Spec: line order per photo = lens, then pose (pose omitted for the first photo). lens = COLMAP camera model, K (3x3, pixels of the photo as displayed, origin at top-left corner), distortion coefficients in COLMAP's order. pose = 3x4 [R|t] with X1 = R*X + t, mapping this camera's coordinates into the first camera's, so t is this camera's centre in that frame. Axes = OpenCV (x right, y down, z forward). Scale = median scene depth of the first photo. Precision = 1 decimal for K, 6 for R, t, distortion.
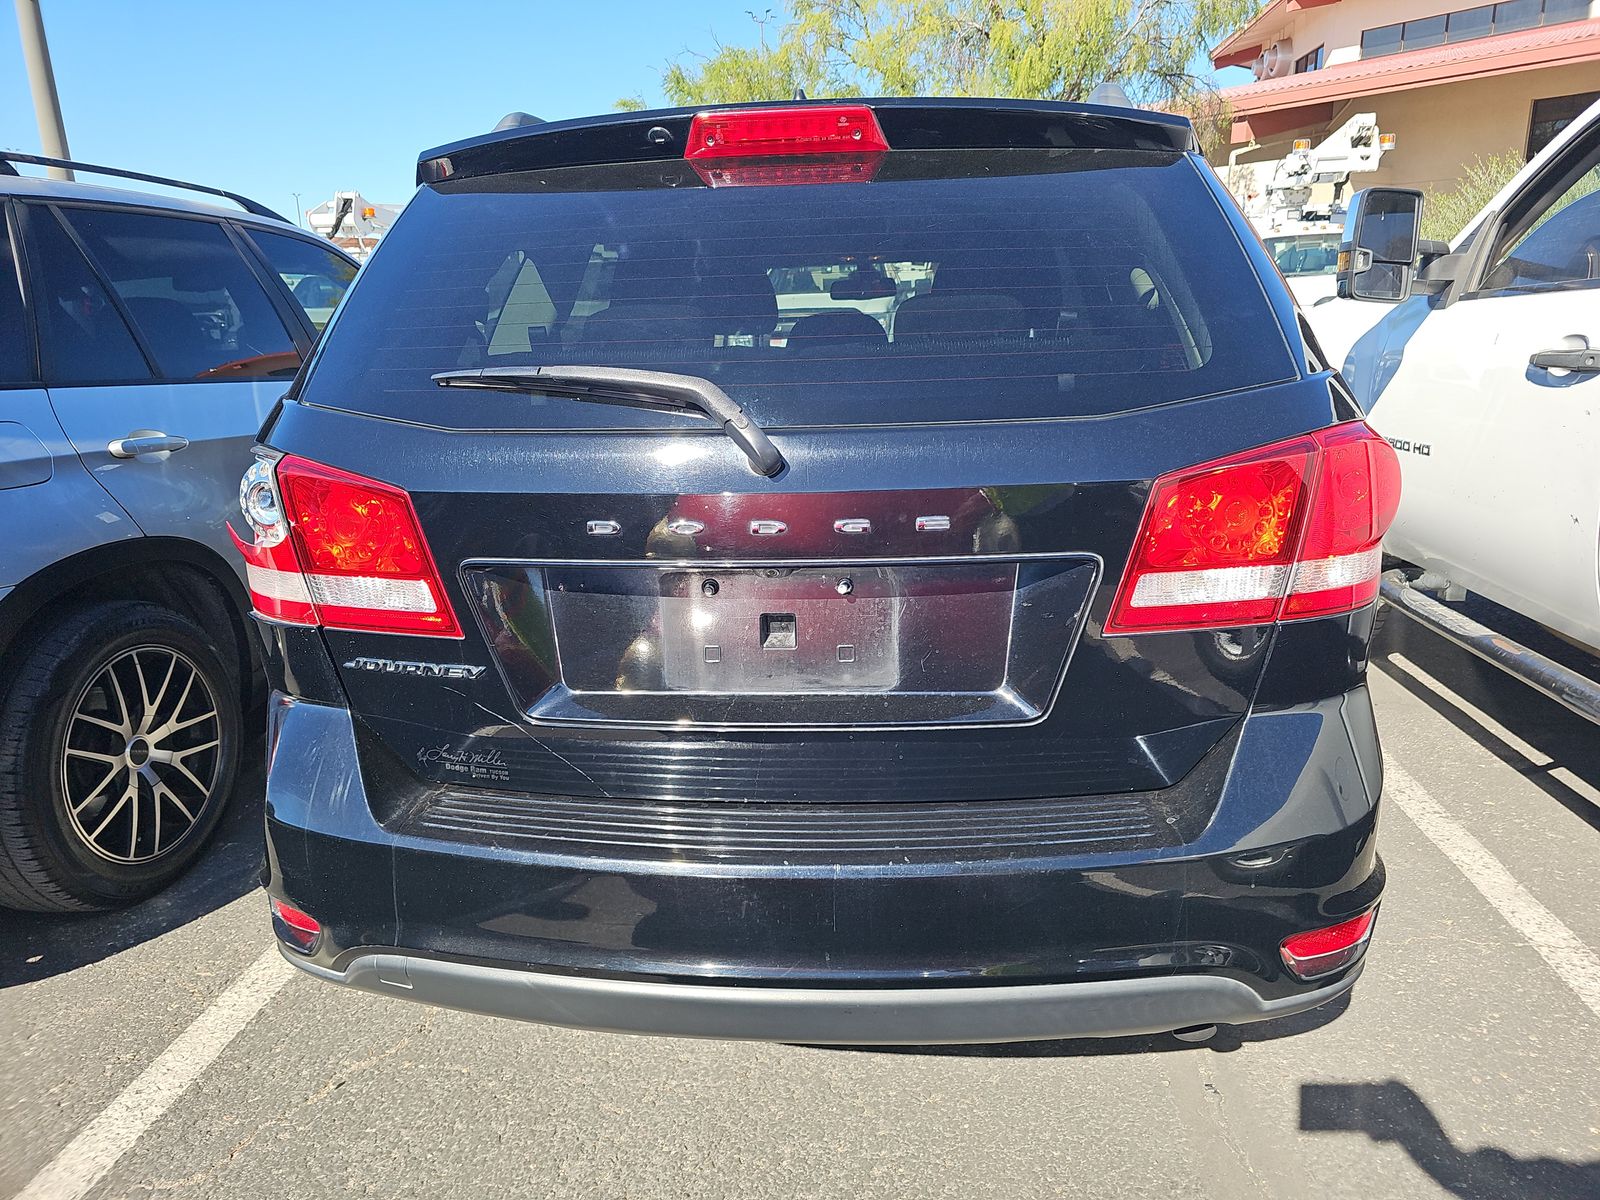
lens RADIAL K [[1120.2, 0, 800.0], [0, 1120.2, 600.0], [0, 0, 1]] dist [0.048155, -0.059411]
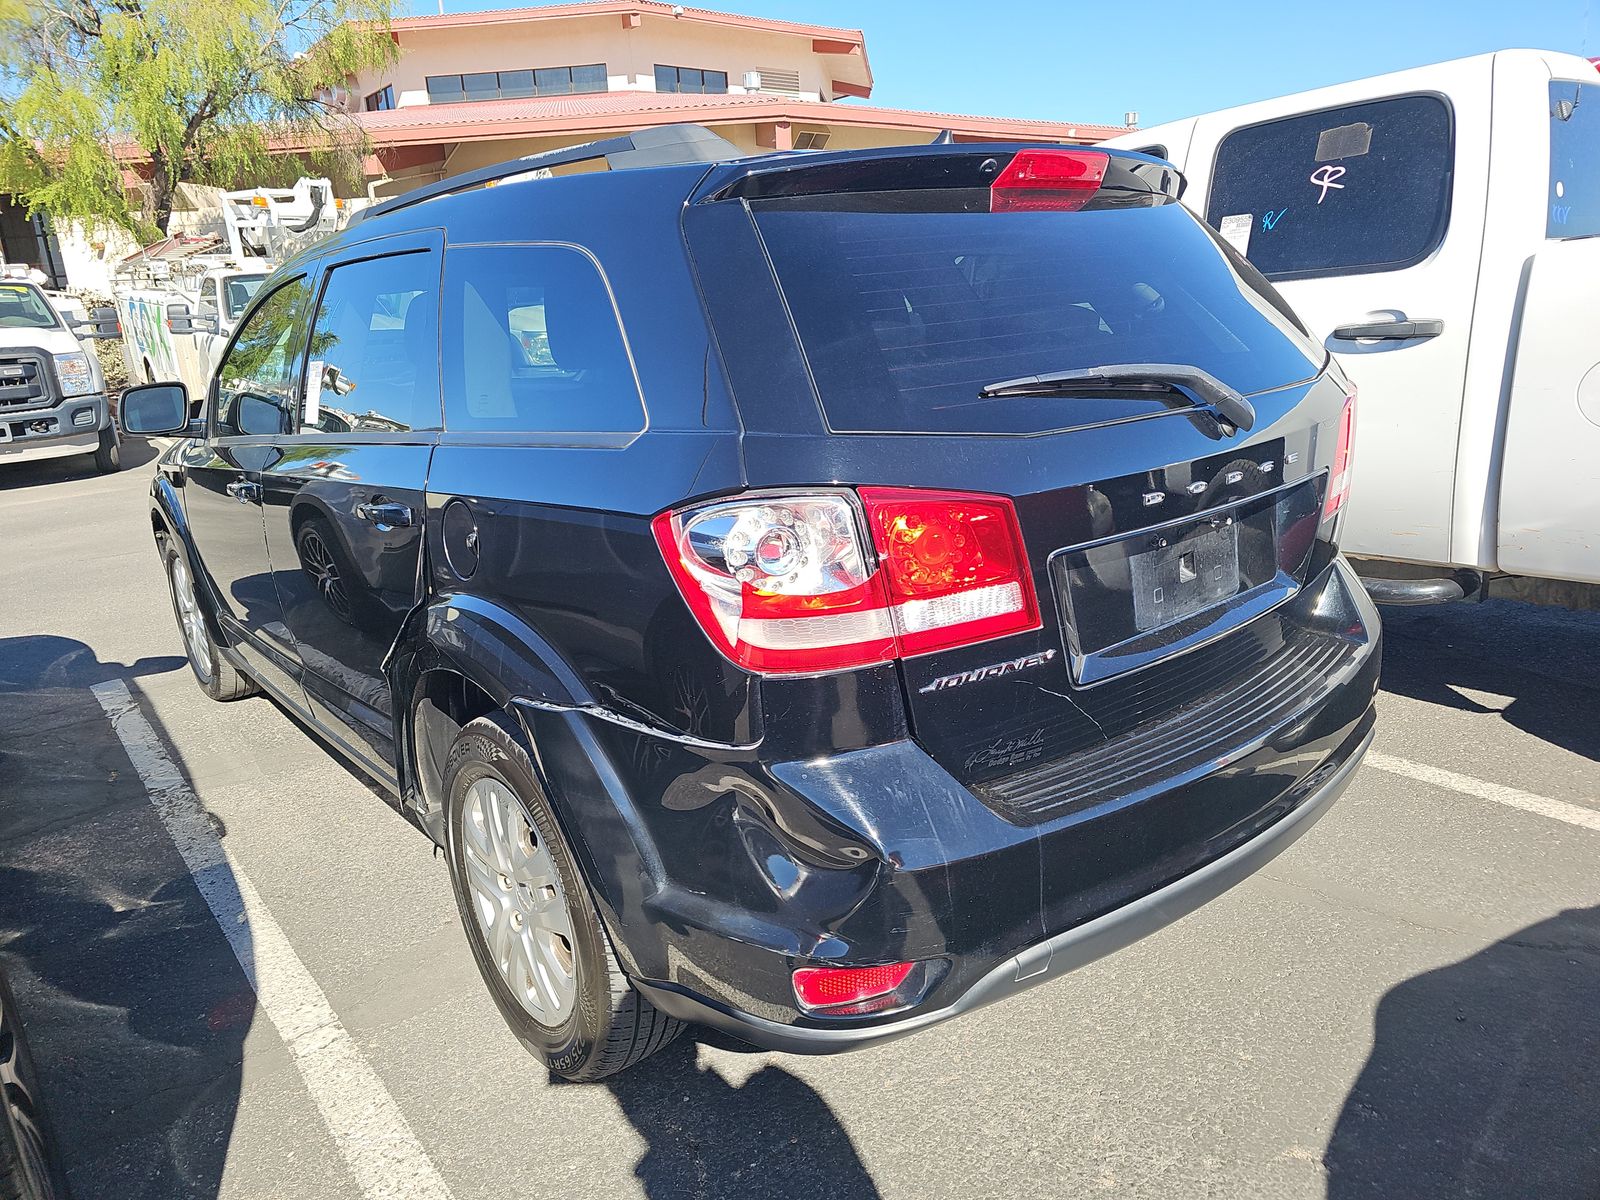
lens RADIAL K [[1108.6, 0, 804.8], [0, 1108.6, 590.4], [0, 0, 1]] dist [0.049540, -0.002216]
pose [[0.691523, -0.201005, 0.693825, -1.151600], [0.222367, 0.973098, 0.060282, -0.110999], [-0.687277, 0.112597, 0.717616, 0.376754]]
